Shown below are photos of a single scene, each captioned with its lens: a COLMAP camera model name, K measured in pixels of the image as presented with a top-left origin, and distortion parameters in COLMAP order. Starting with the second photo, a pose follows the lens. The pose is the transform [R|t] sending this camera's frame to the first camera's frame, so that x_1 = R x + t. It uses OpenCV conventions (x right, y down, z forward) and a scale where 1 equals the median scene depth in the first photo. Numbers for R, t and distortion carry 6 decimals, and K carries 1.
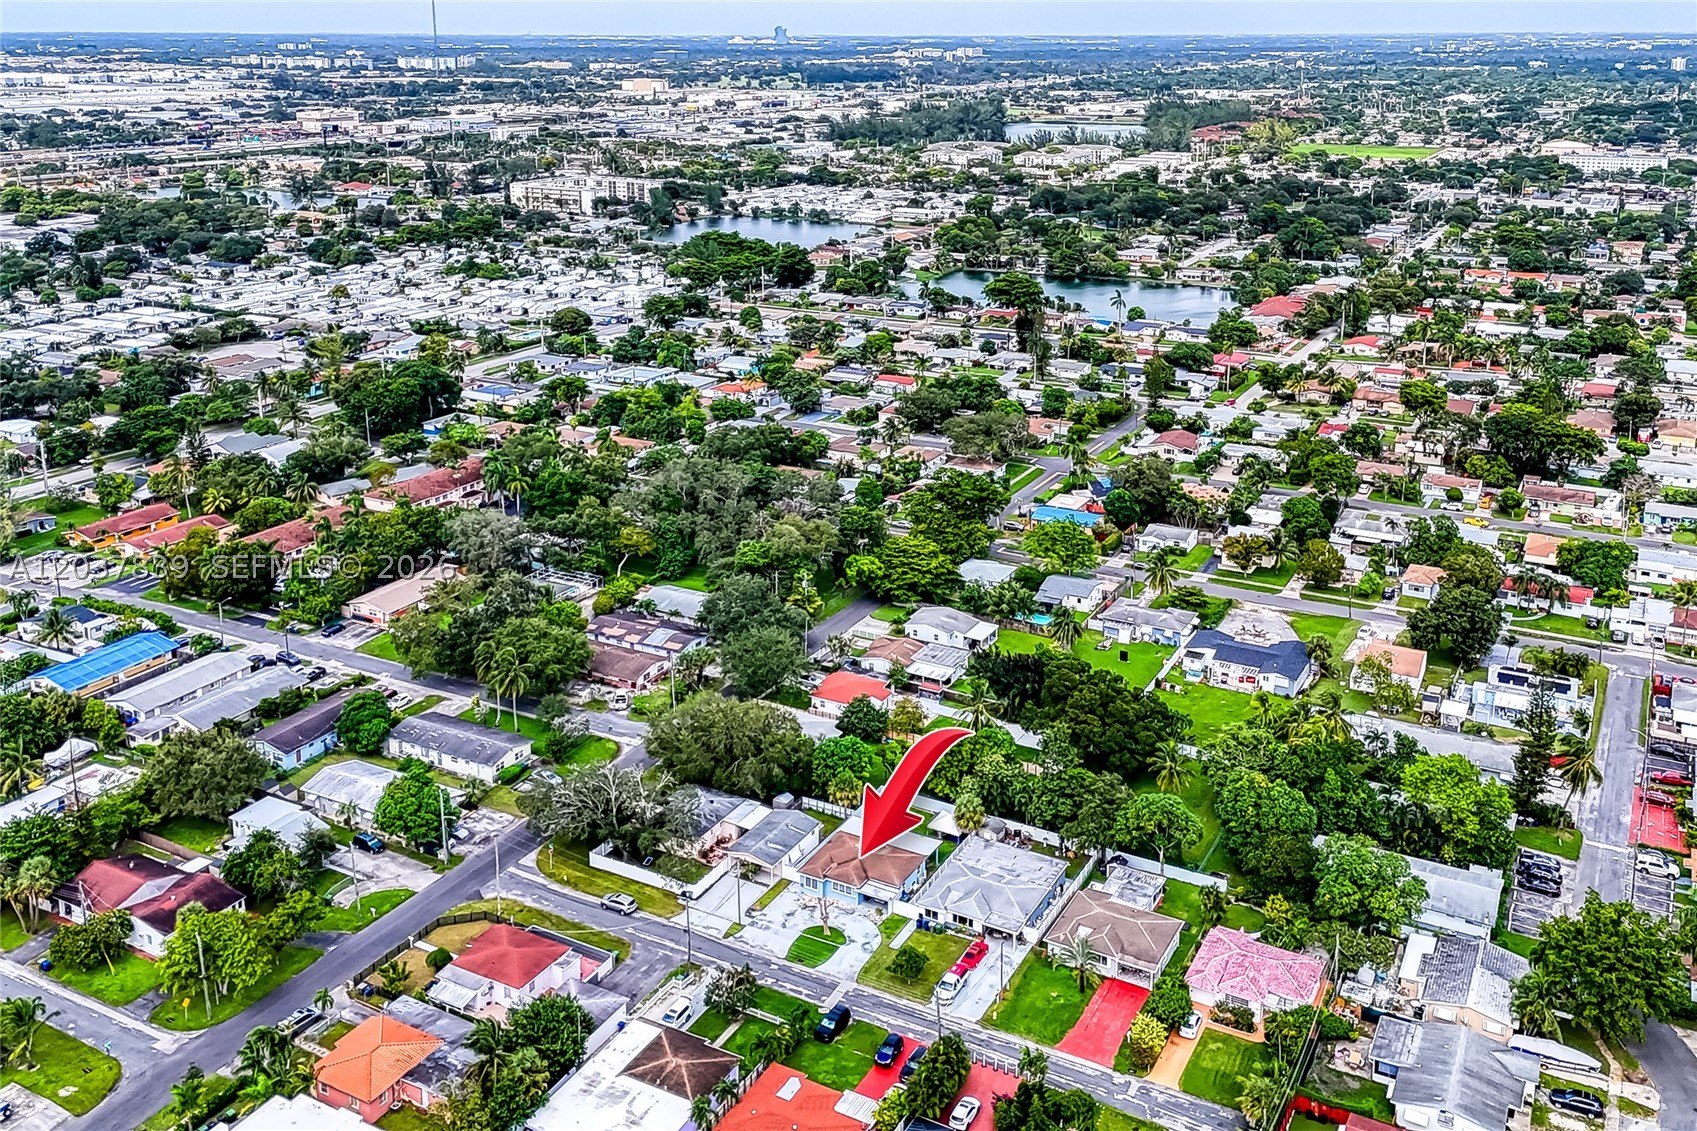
lens RADIAL K [[1443.0, 0, 856.6], [0, 1443.0, 559.1], [0, 0, 1]] dist [0.111675, -0.154203]
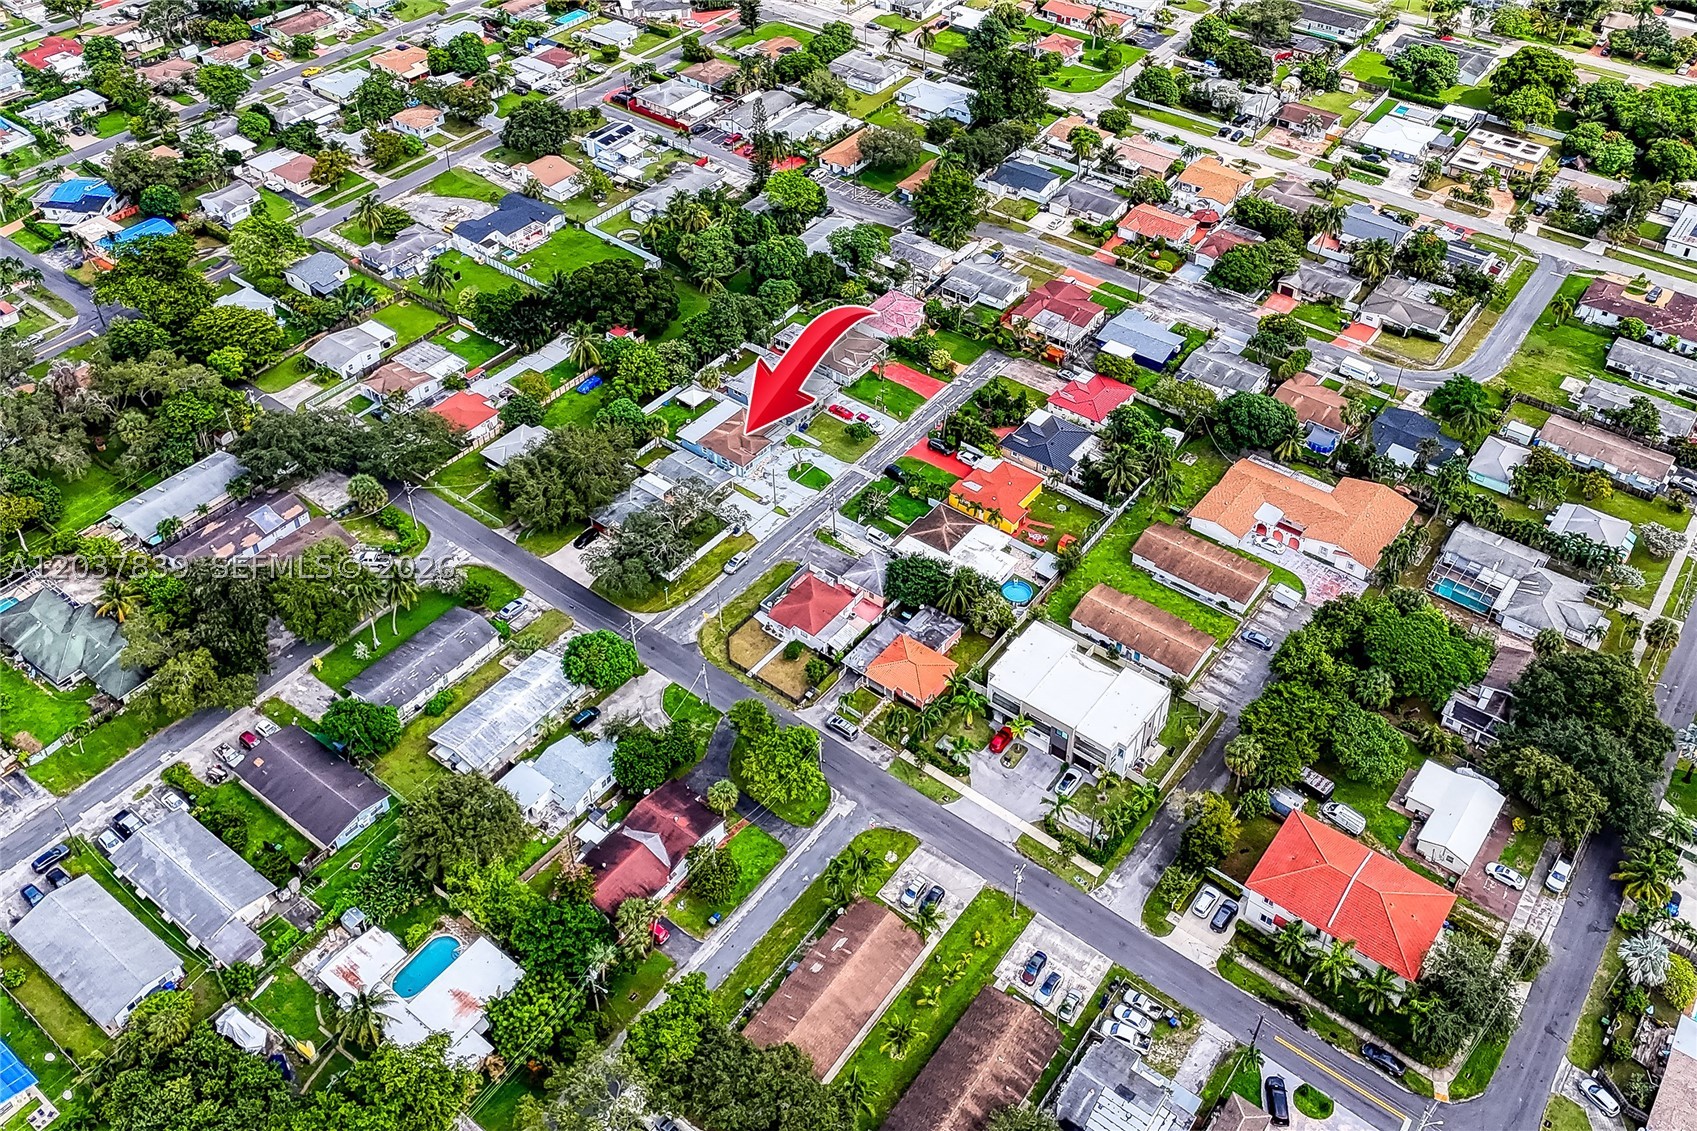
lens RADIAL K [[1363.2, 0, 856.6], [0, 1363.2, 519.3], [0, 0, 1]] dist [0.069242, -0.057562]
pose [[0.155709, -0.657104, 0.737543, -0.650323], [0.334171, 0.737668, 0.586665, -0.301987], [-0.929561, 0.155116, 0.334446, 0.306664]]
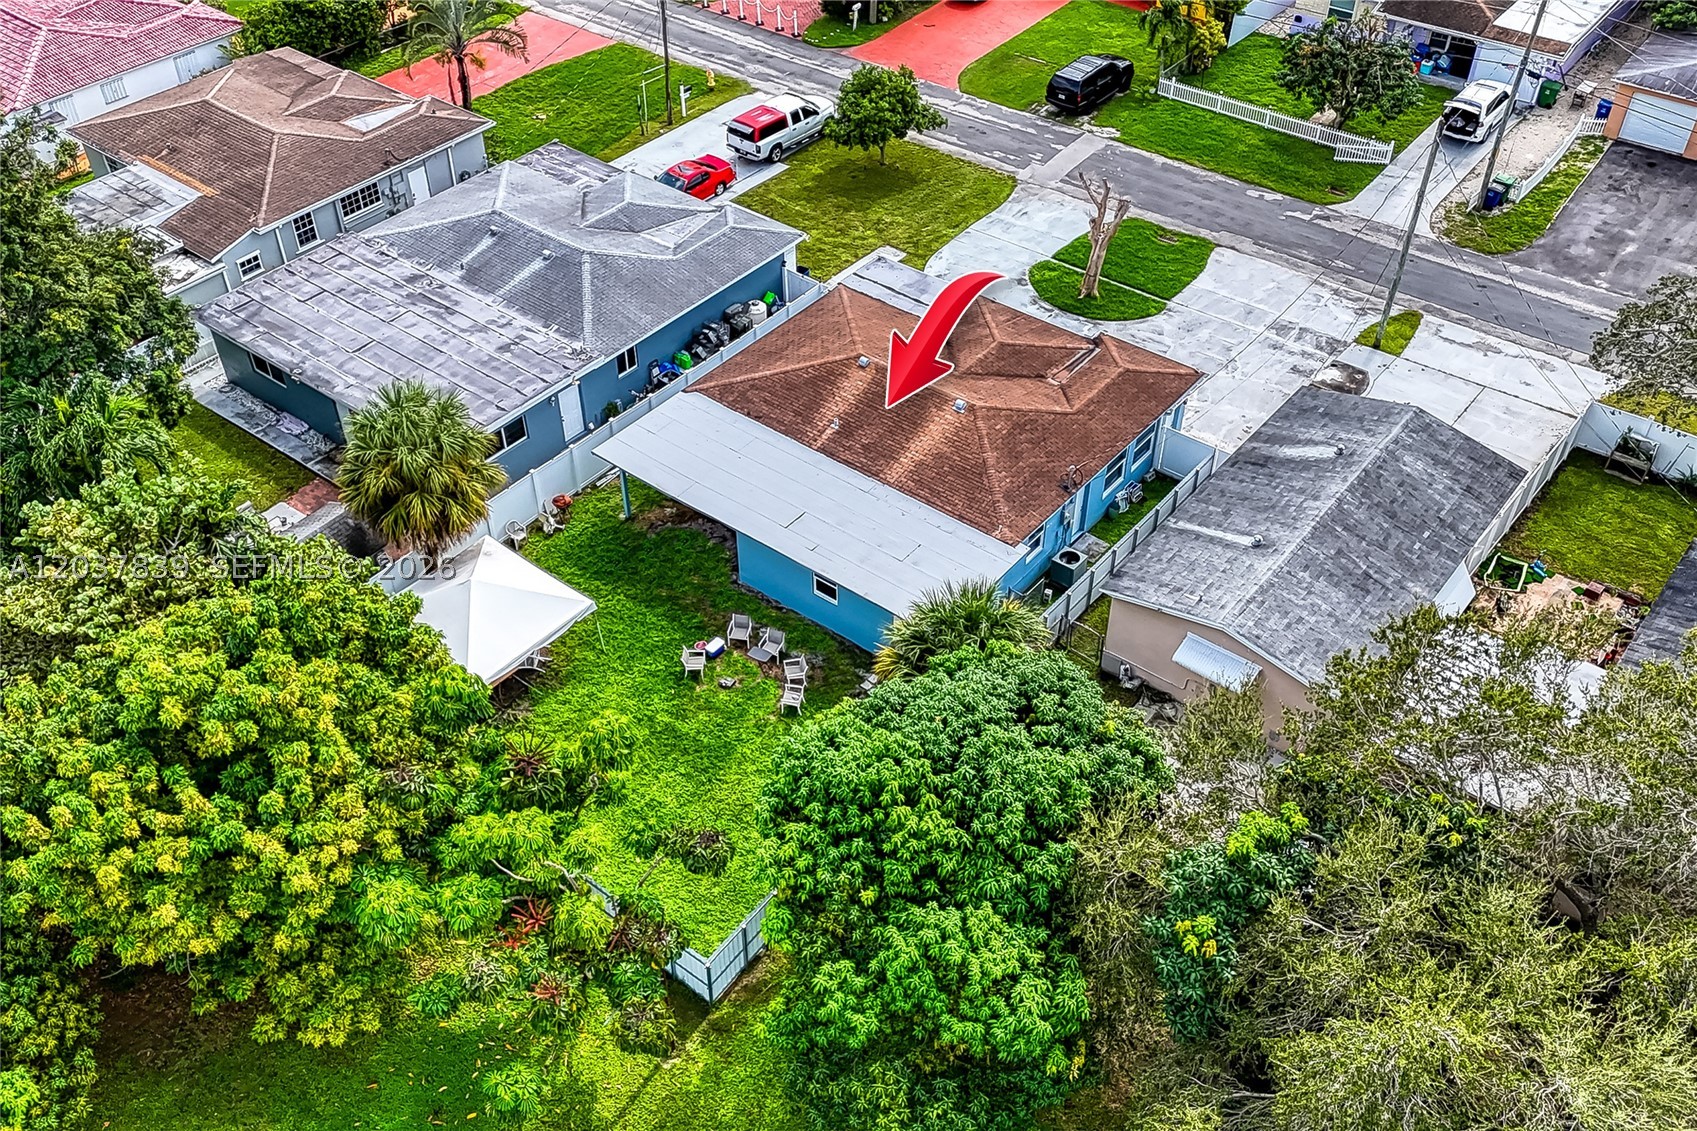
lens RADIAL K [[1542.6, 0, 848.5], [0, 1542.6, 565.5], [0, 0, 1]] dist [0.012074, 0.004457]
pose [[-0.985721, -0.112464, 0.125325, -0.010882], [0.056955, 0.477719, 0.876664, -0.009438], [-0.158463, 0.871284, -0.464493, 0.753371]]
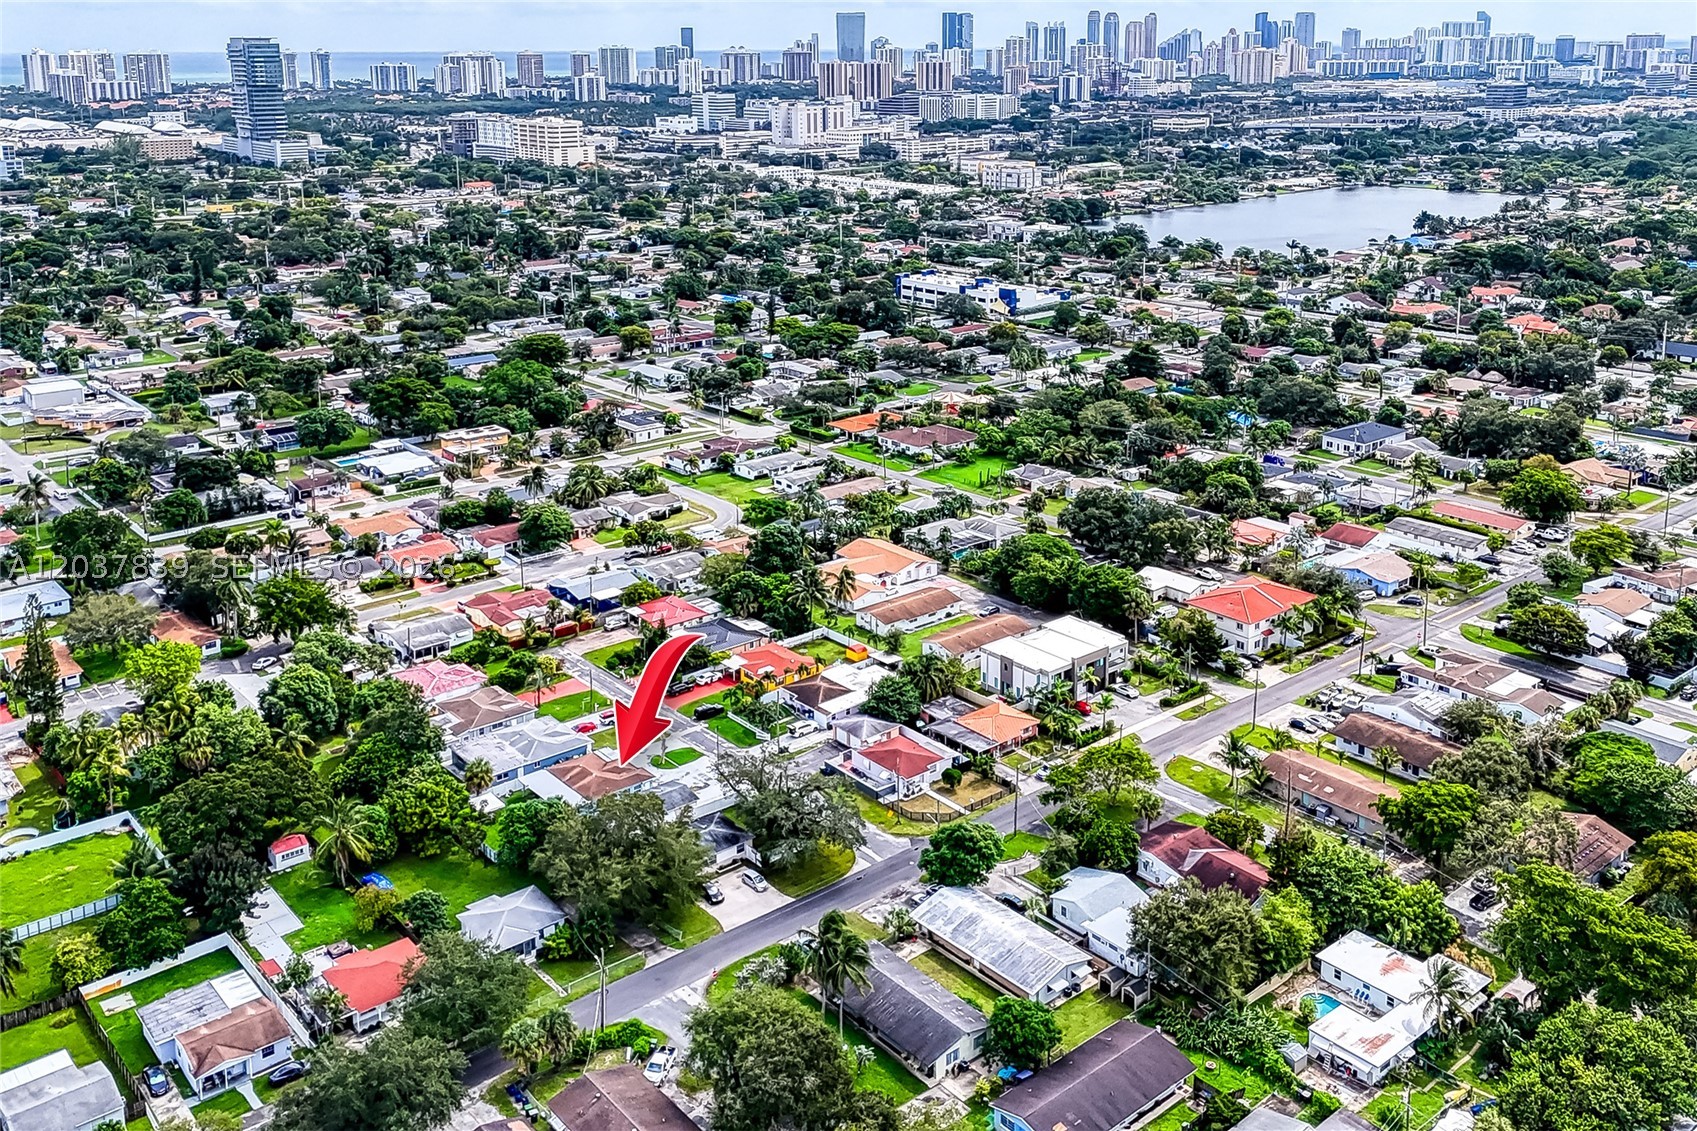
lens RADIAL K [[1443.0, 0, 856.6], [0, 1443.0, 559.1], [0, 0, 1]] dist [0.111675, -0.154203]
pose [[-0.929708, -0.116691, 0.349322, -0.372992], [0.132267, 0.779415, 0.612386, -0.395280], [-0.343727, 0.615544, -0.709195, 1.072109]]
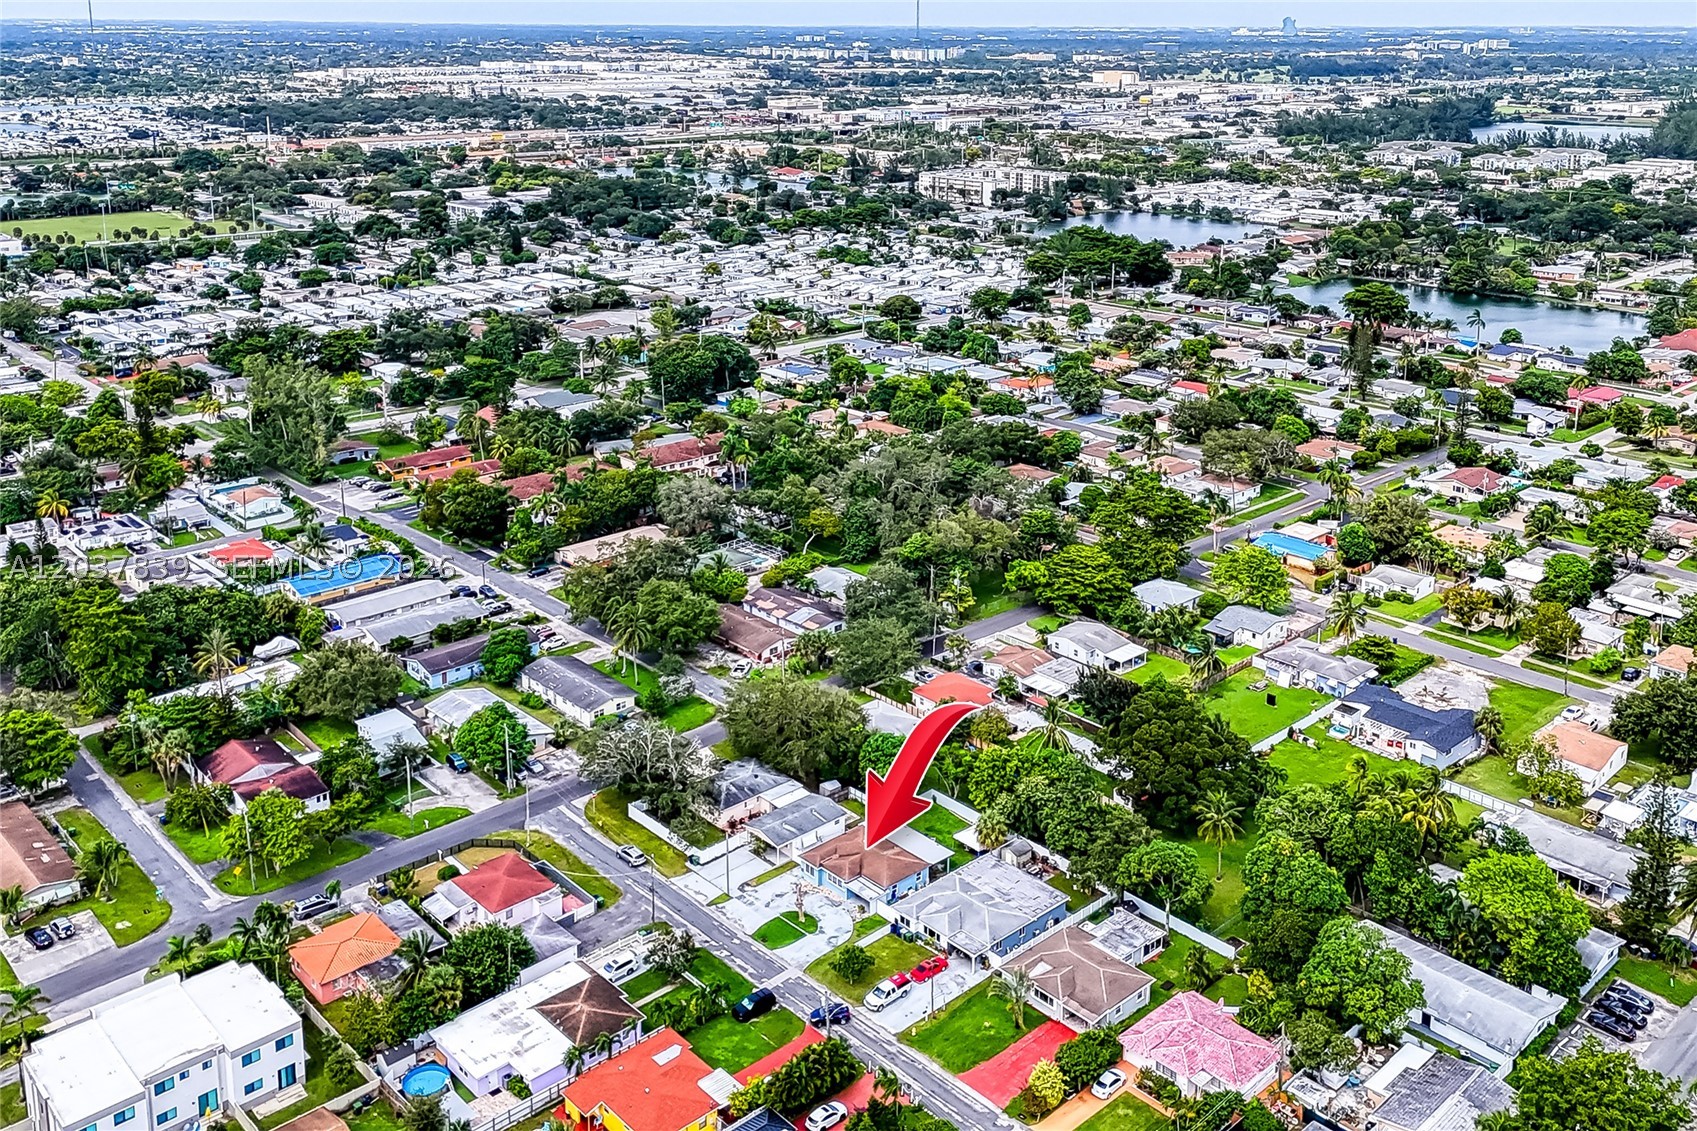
lens RADIAL K [[1443.0, 0, 856.6], [0, 1443.0, 559.1], [0, 0, 1]] dist [0.111675, -0.154203]
pose [[0.947985, 0.114906, -0.296853, 0.177371], [-0.113415, 0.993297, 0.022302, -0.011689], [0.297426, 0.012526, 0.954663, 0.026443]]
